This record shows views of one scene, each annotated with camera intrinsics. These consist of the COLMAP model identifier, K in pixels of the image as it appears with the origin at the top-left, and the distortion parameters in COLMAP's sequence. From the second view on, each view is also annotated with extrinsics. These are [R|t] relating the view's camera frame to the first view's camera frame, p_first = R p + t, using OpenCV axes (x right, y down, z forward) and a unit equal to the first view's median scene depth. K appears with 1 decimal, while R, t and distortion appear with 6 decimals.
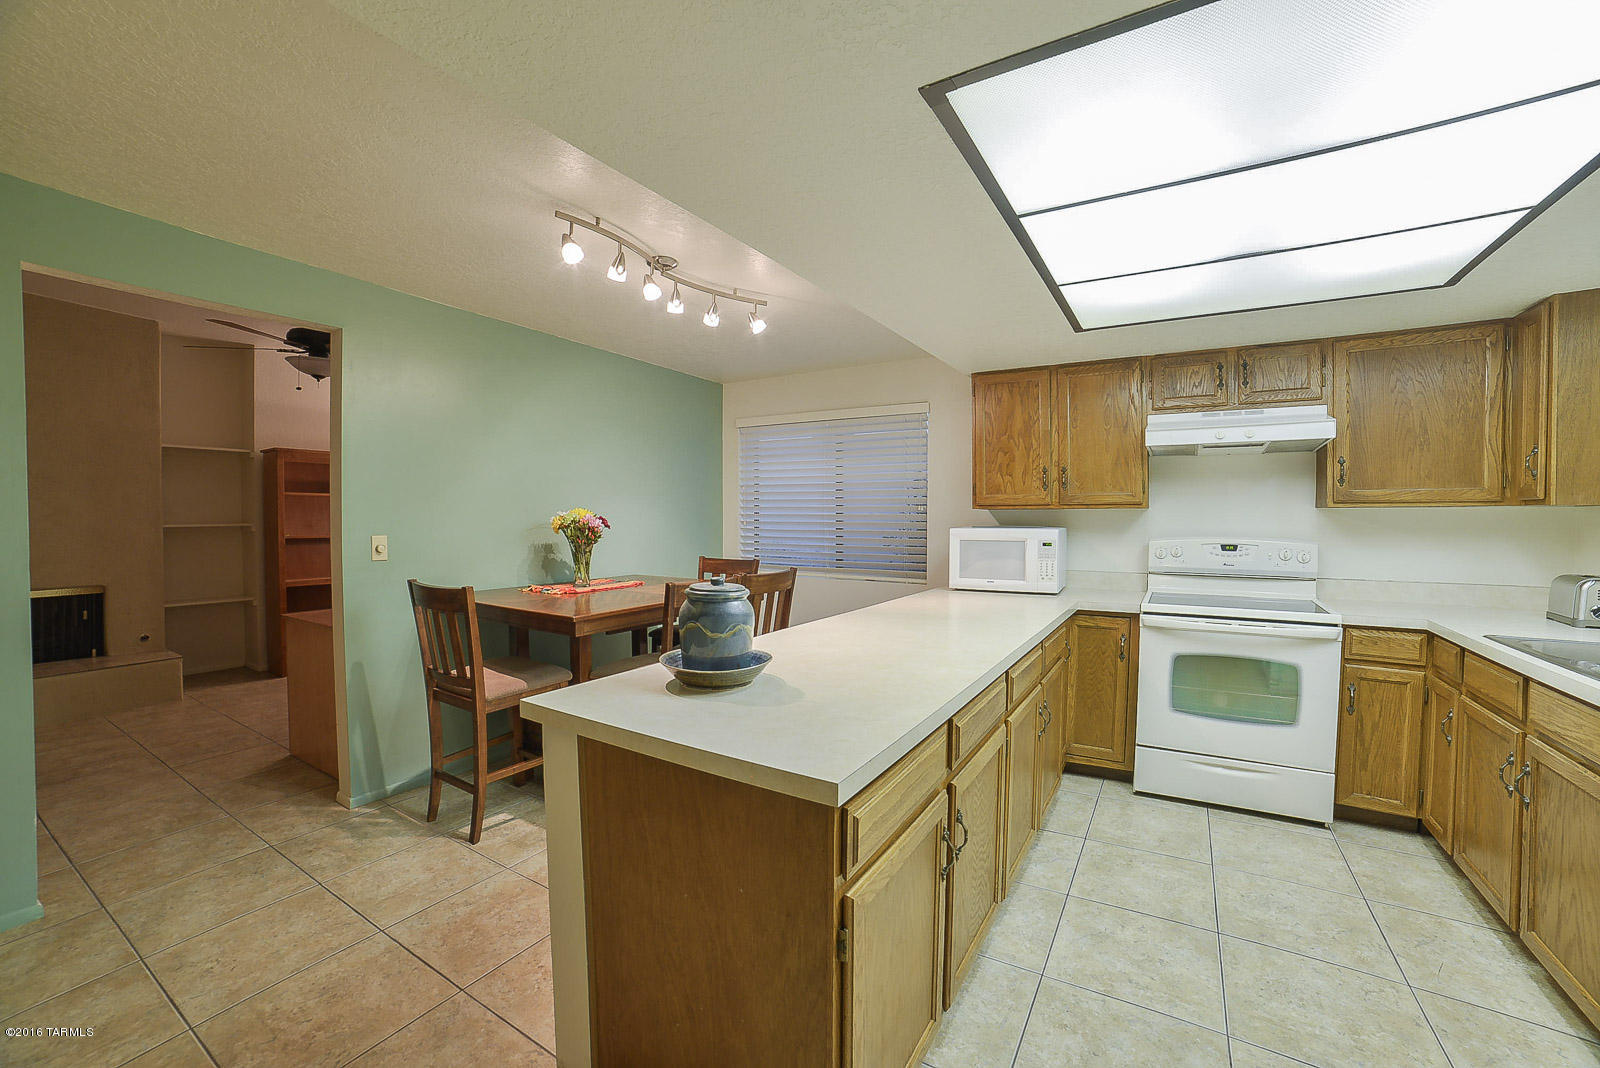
lens RADIAL K [[643.8, 0, 800.7], [0, 643.8, 528.4], [0, 0, 1]] dist [-0.085639, 0.025454]
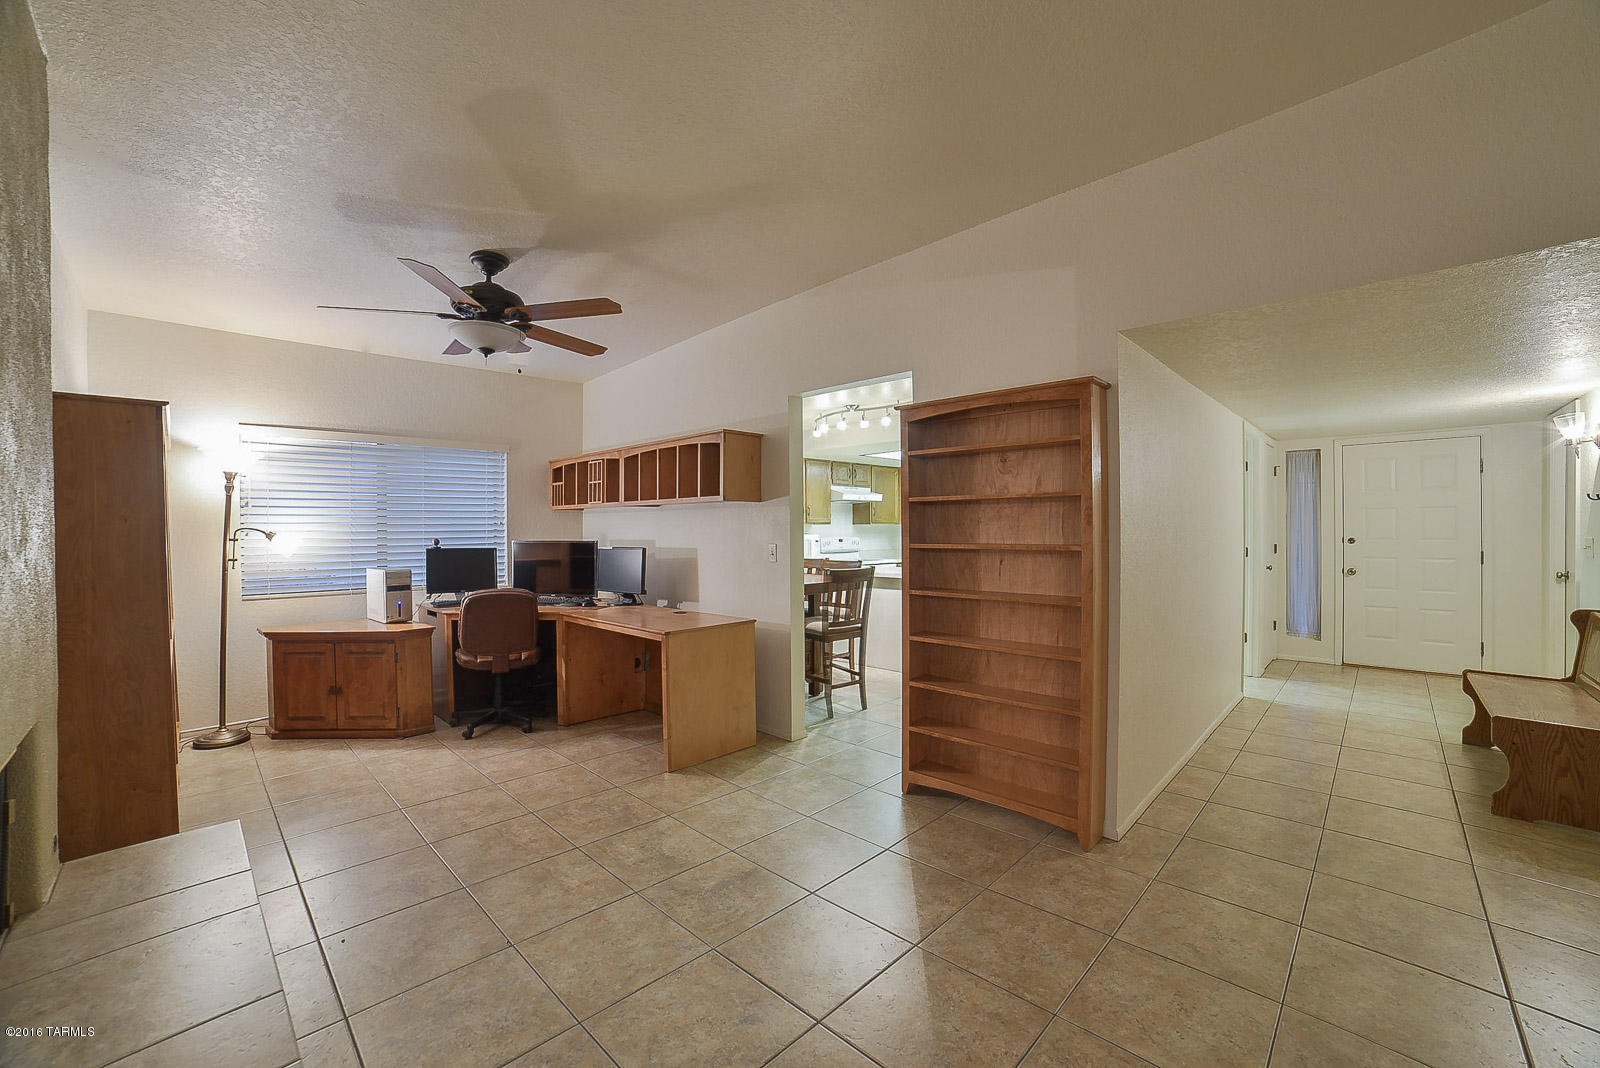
lens RADIAL K [[647.2, 0, 791.4], [0, 647.2, 532.6], [0, 0, 1]] dist [-0.086301, 0.031911]
pose [[0.237891, -0.012243, 0.971215, -2.073268], [0.032190, 0.999471, 0.004715, -0.020501], [-0.970758, 0.030142, 0.238159, 0.631853]]
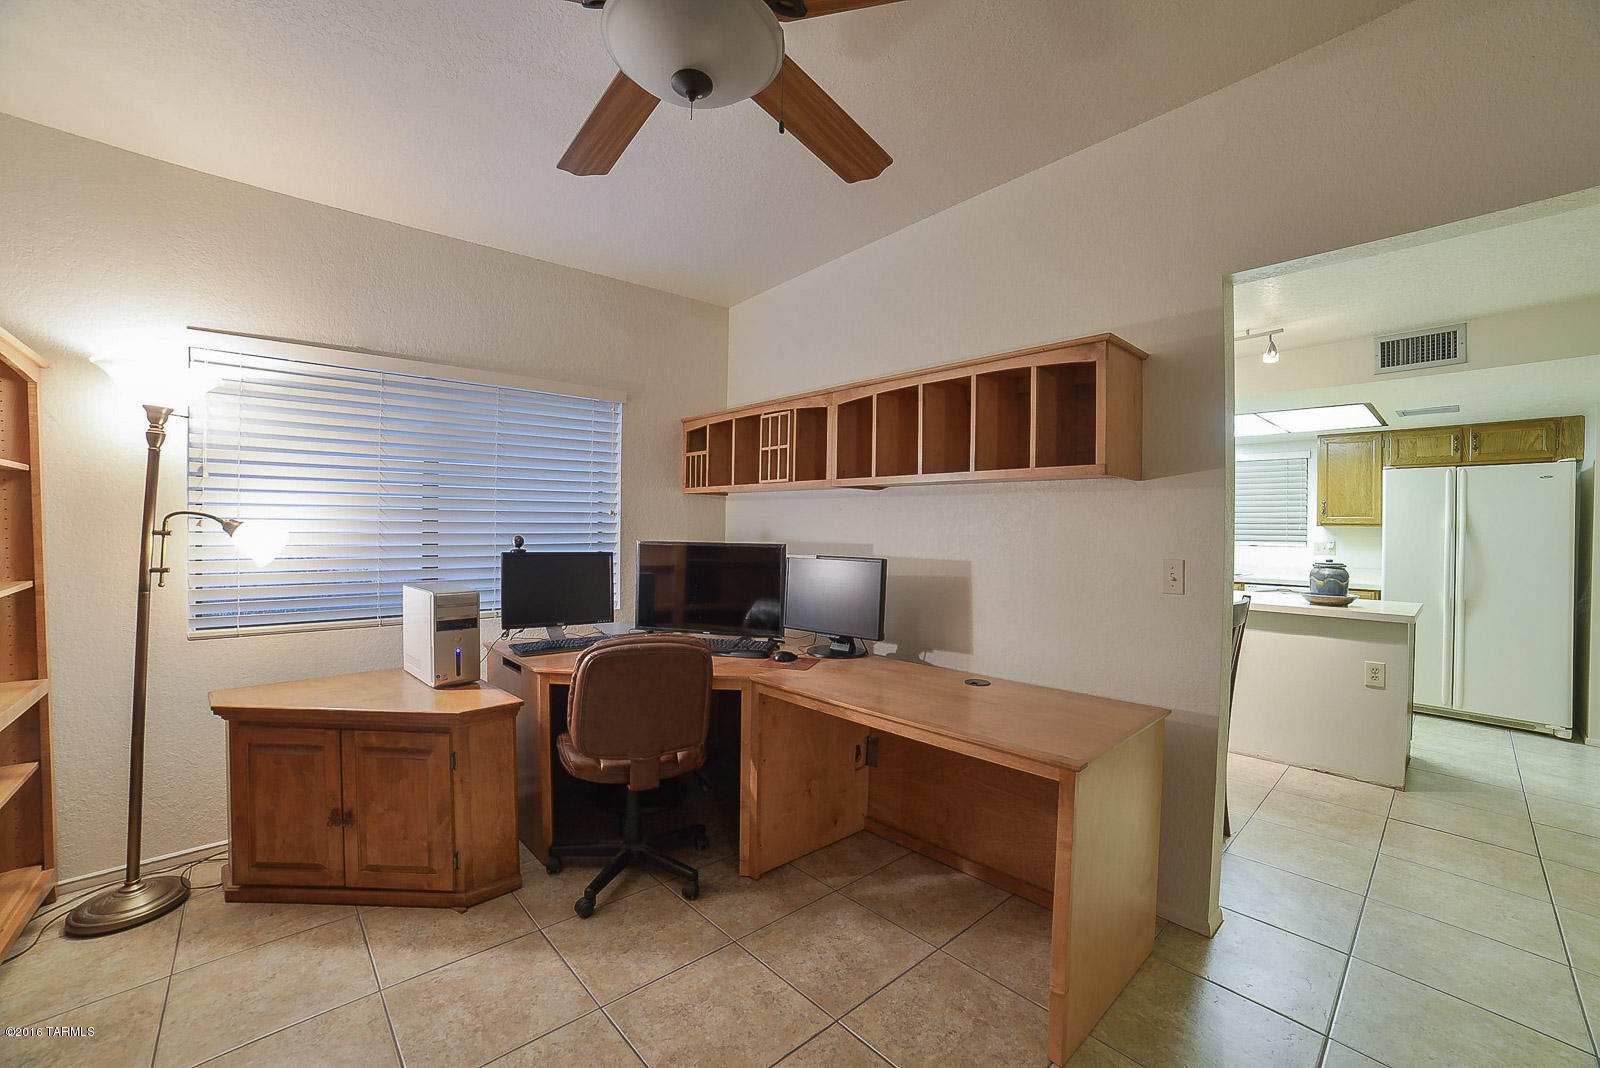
lens RADIAL K [[643.8, 0, 800.7], [0, 643.8, 528.4], [0, 0, 1]] dist [-0.085639, 0.025454]
pose [[0.282755, -0.006804, 0.959168, -1.522297], [0.014246, 0.999894, 0.002894, -0.034667], [-0.959086, 0.012846, 0.282822, 1.216392]]
